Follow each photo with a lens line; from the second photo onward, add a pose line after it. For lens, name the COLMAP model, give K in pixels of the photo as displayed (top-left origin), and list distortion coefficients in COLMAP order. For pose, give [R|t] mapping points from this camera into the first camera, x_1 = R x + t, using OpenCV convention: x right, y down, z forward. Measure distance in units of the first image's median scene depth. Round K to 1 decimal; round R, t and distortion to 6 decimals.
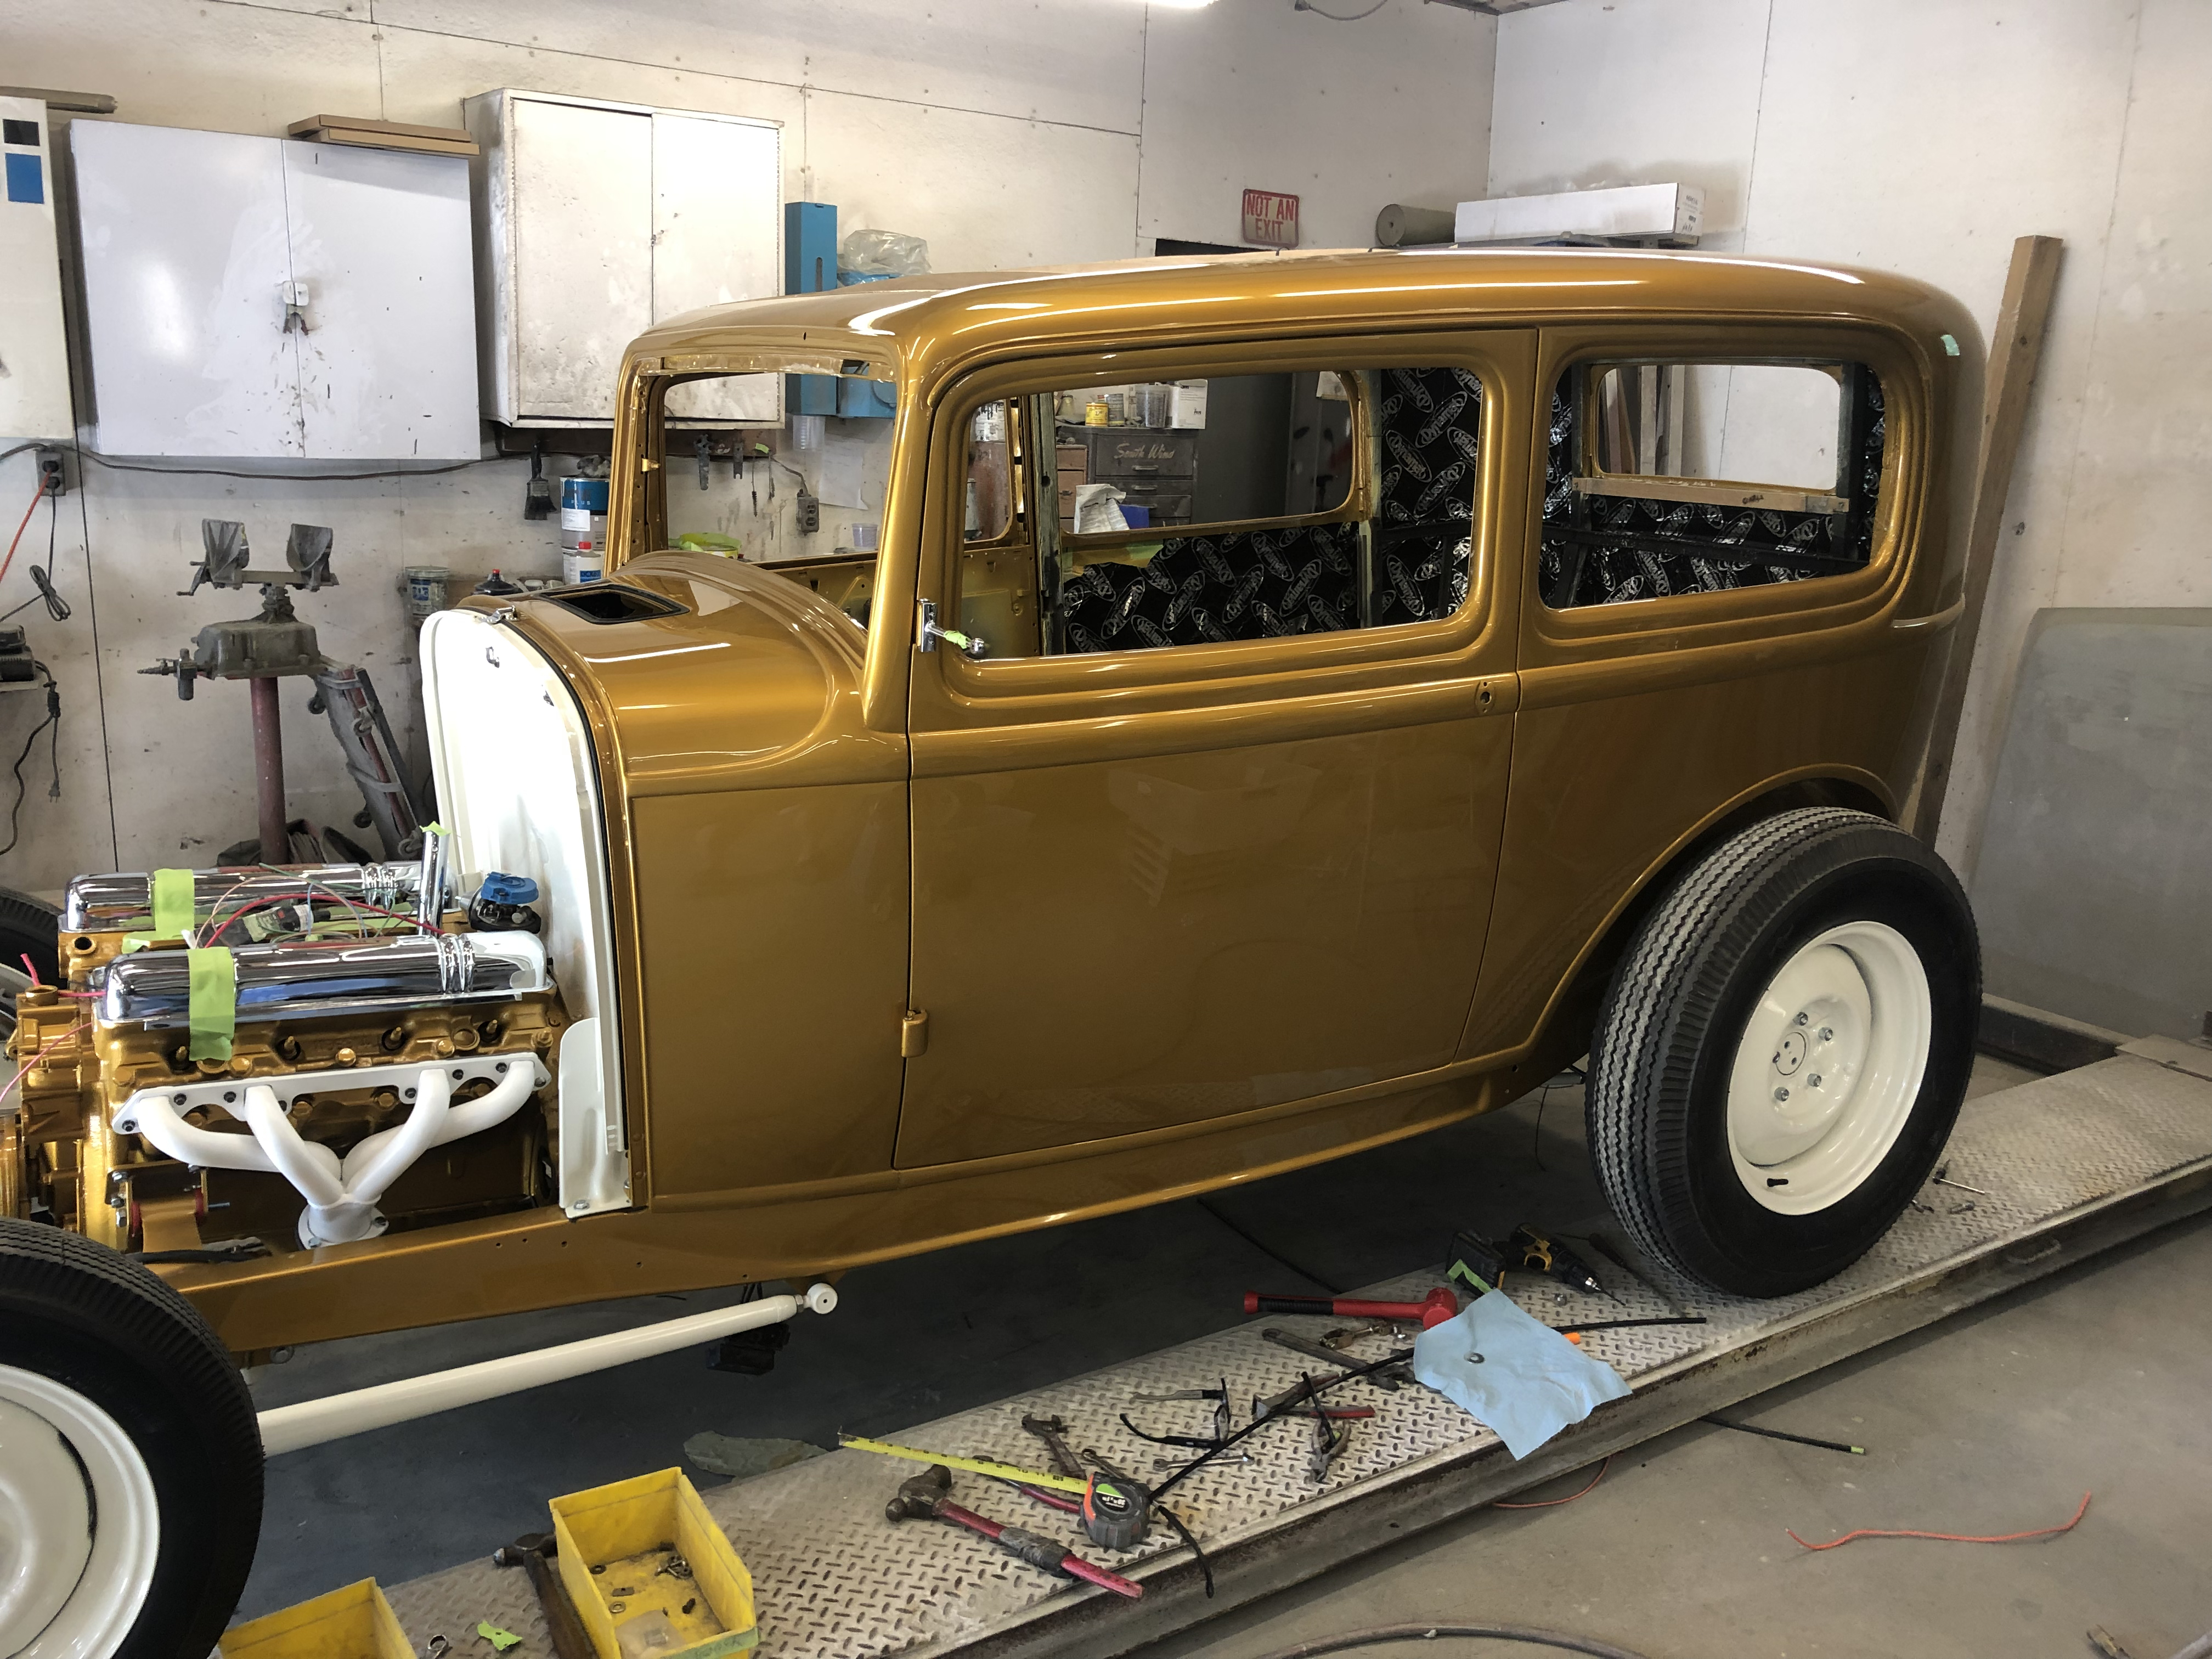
lens RADIAL K [[1825.3, 0, 1072.9], [0, 1825.3, 843.5], [0, 0, 1]] dist [0.011647, -0.016584]
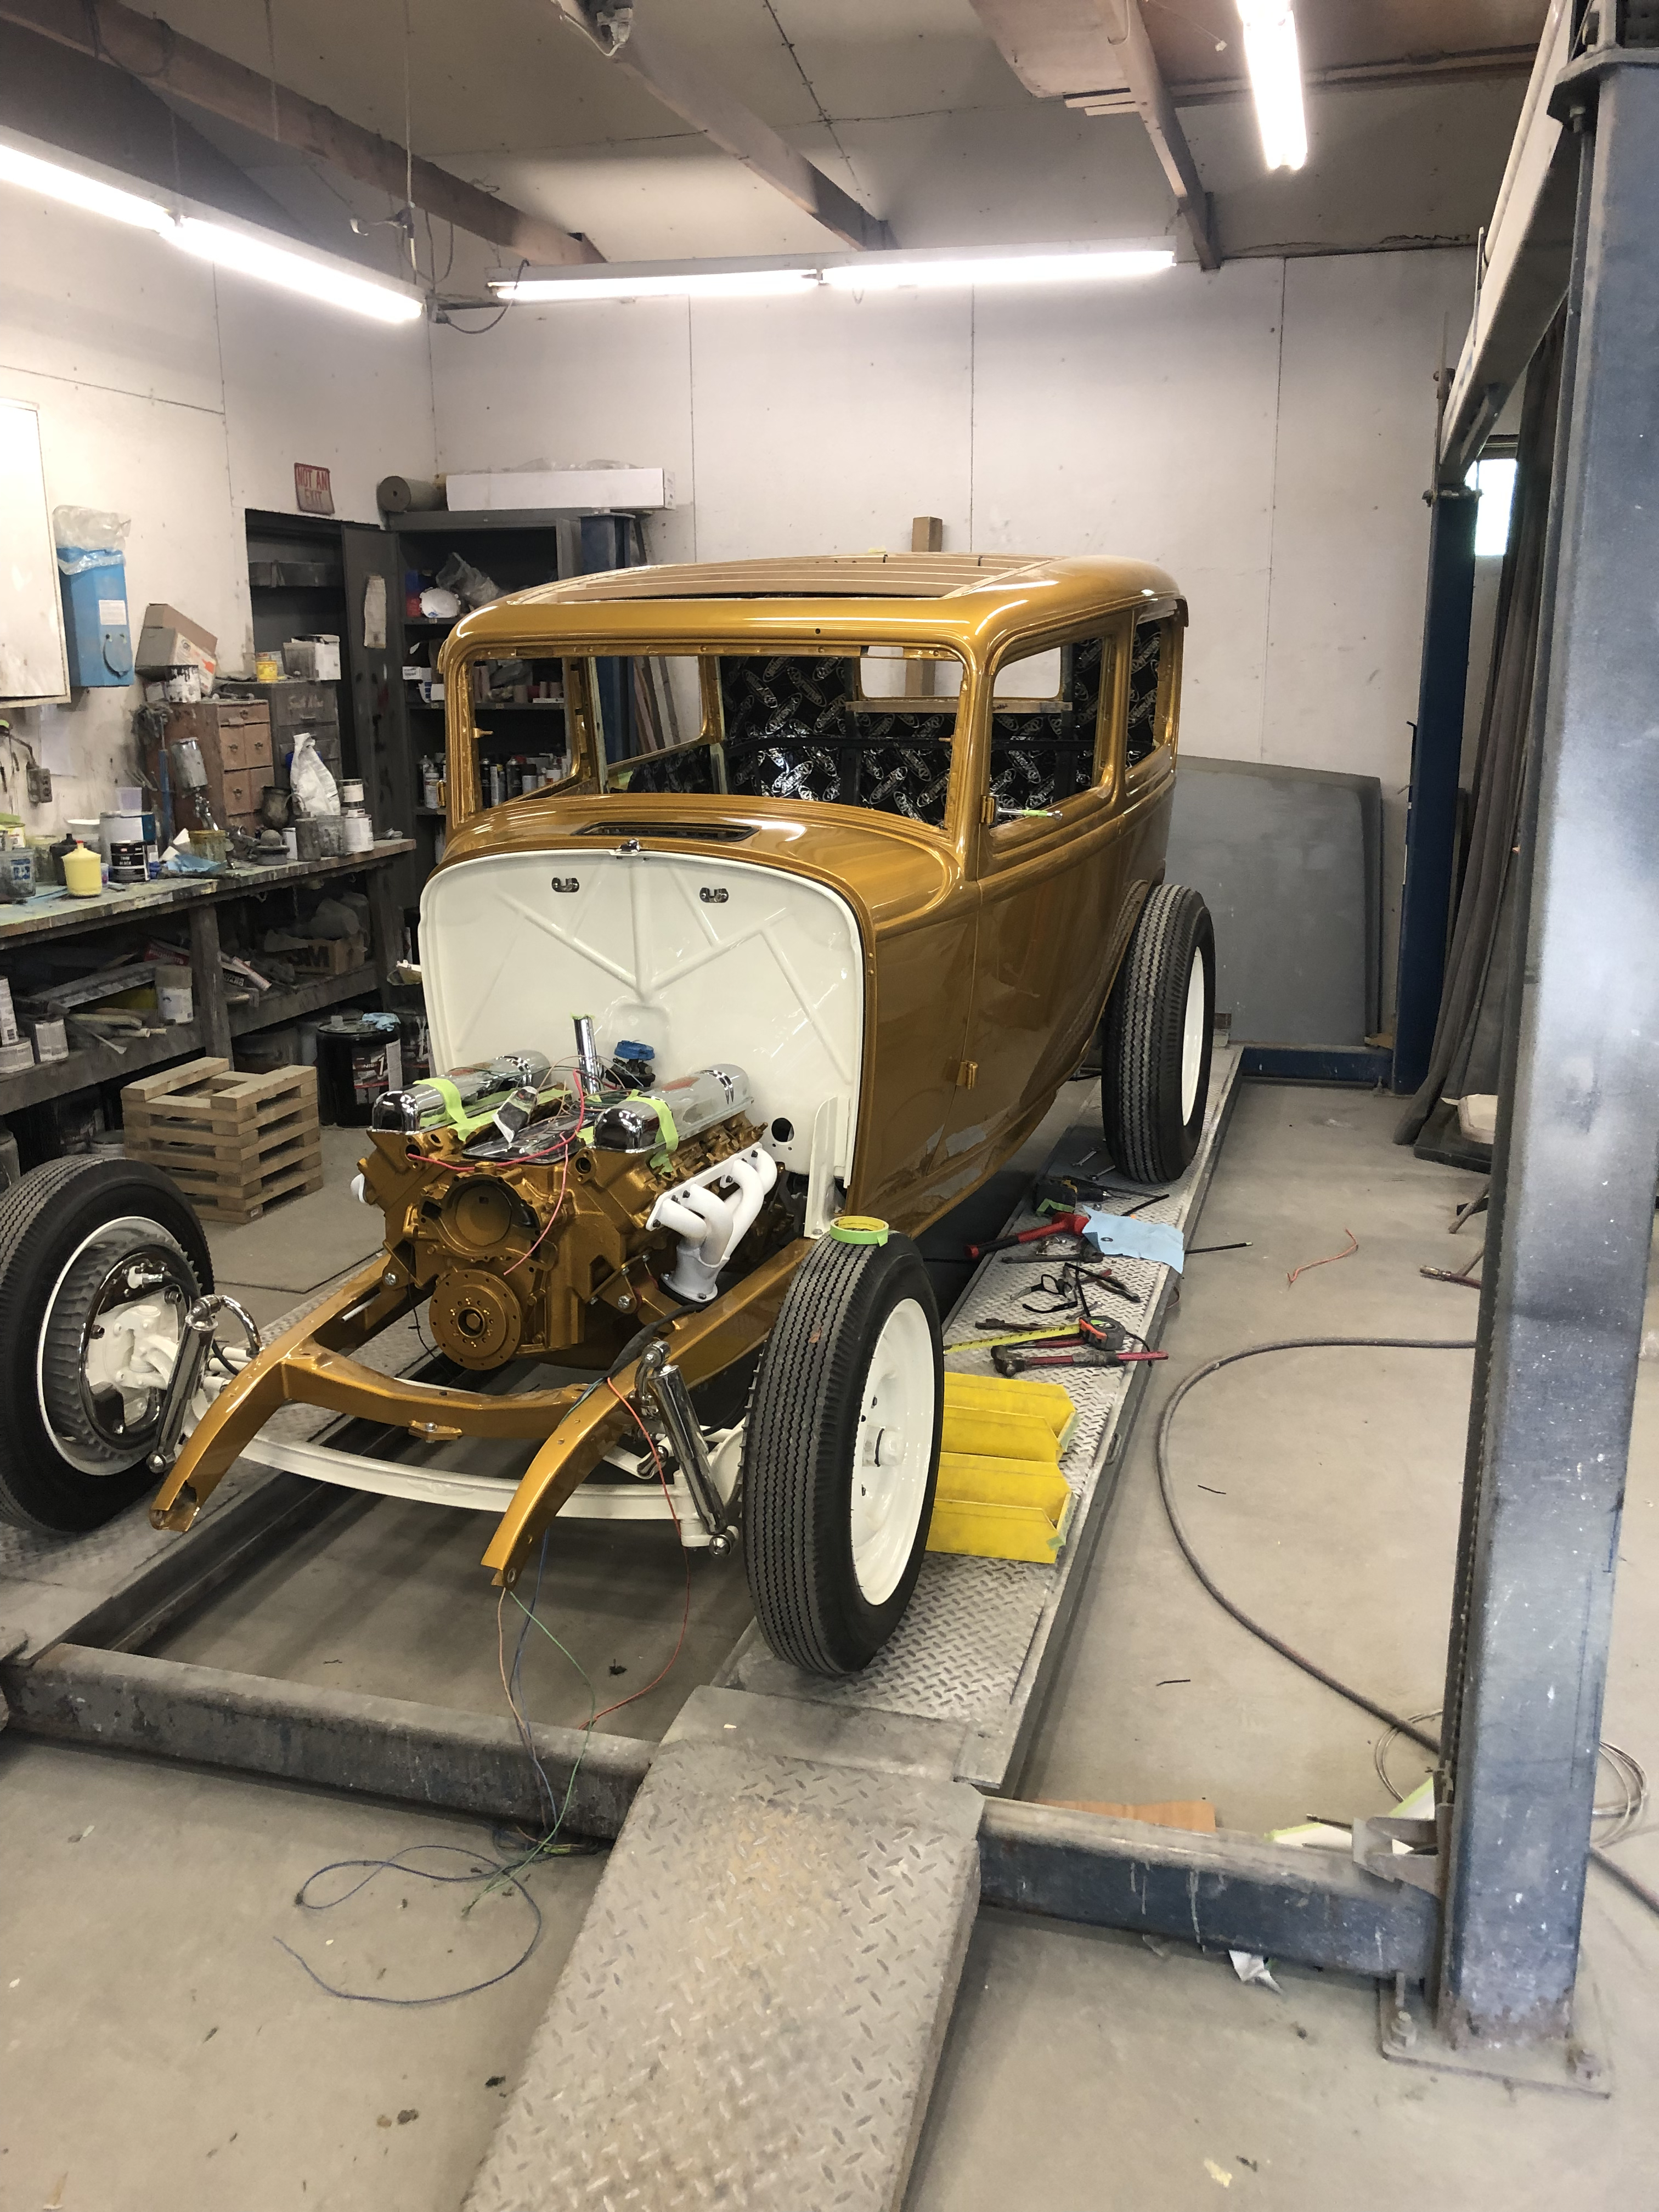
lens RADIAL K [[1825.3, 0, 834.1], [0, 1825.3, 1117.7], [0, 0, 1]] dist [0.011647, -0.016584]
pose [[0.765078, -0.199557, 0.612236, -1.249212], [0.183458, 0.978916, 0.089817, -0.021816], [-0.617251, 0.043602, 0.785557, -0.179712]]
